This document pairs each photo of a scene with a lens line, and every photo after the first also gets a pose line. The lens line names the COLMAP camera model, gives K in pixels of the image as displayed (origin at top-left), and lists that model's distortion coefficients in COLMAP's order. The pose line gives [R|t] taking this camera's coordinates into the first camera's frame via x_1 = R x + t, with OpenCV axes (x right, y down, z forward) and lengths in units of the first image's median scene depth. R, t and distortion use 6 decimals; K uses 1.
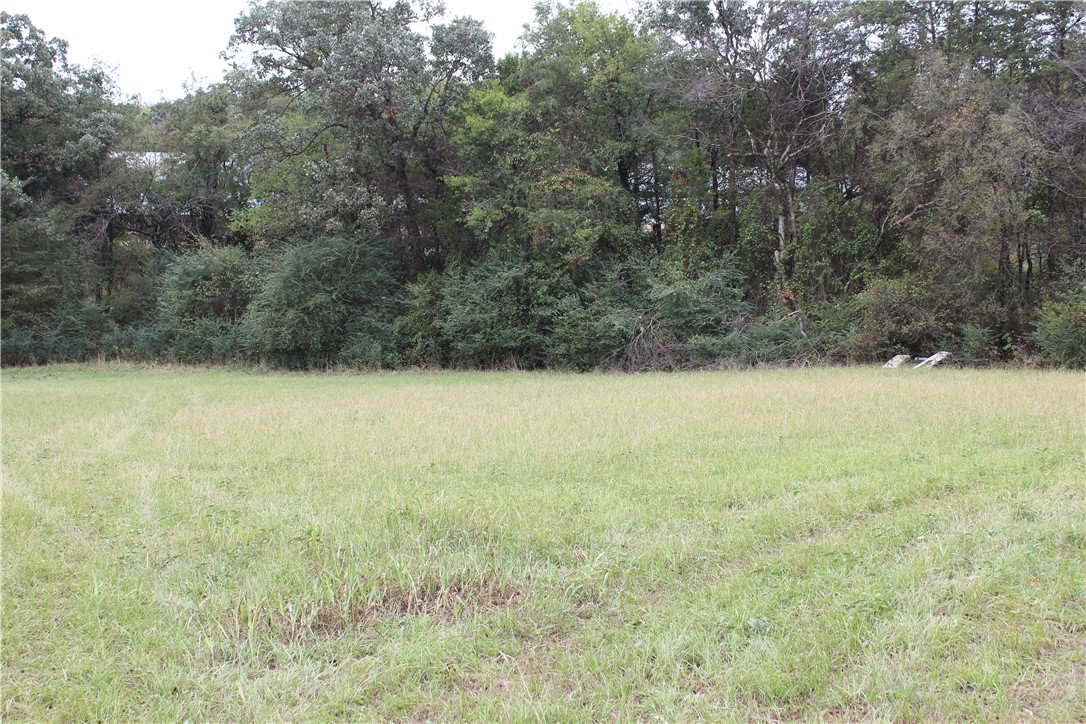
lens RADIAL K [[2002.4, 0, 543.7], [0, 2002.4, 359.2], [0, 0, 1]] dist [-0.029005, 0.000000]
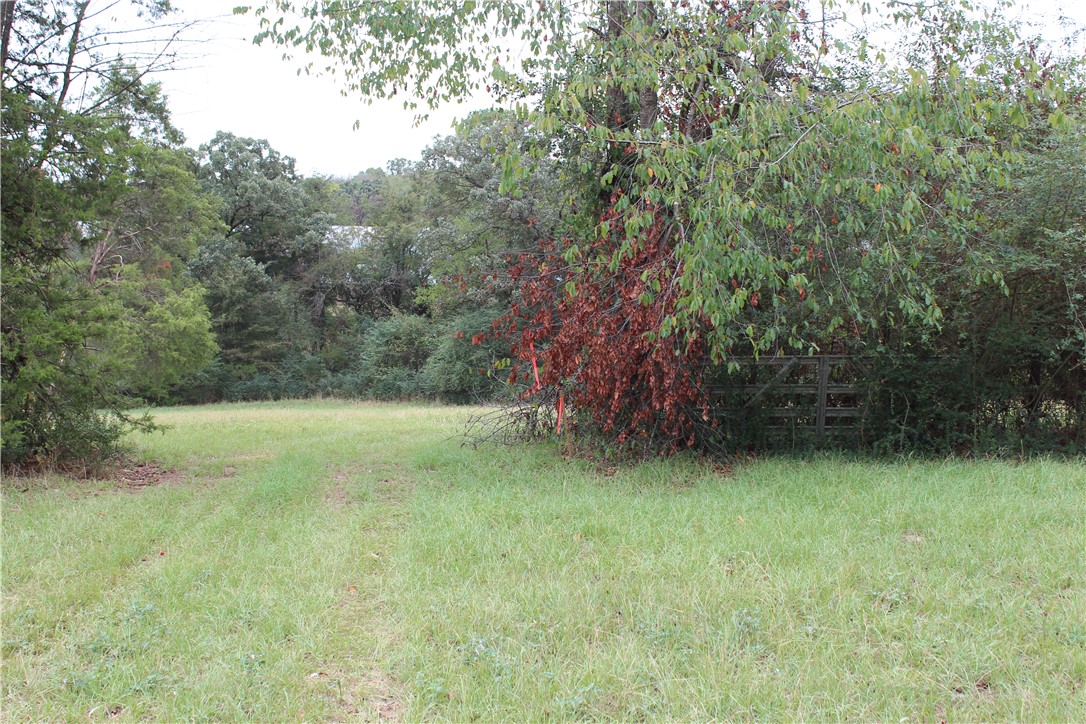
lens RADIAL K [[2002.4, 0, 542.7], [0, 2002.4, 362.9], [0, 0, 1]] dist [-0.029005, 0.000000]
pose [[0.996346, 0.014738, -0.084128, 0.043505], [-0.017197, 0.999444, -0.028574, 0.013174], [0.083660, 0.029916, 0.996045, -0.339766]]
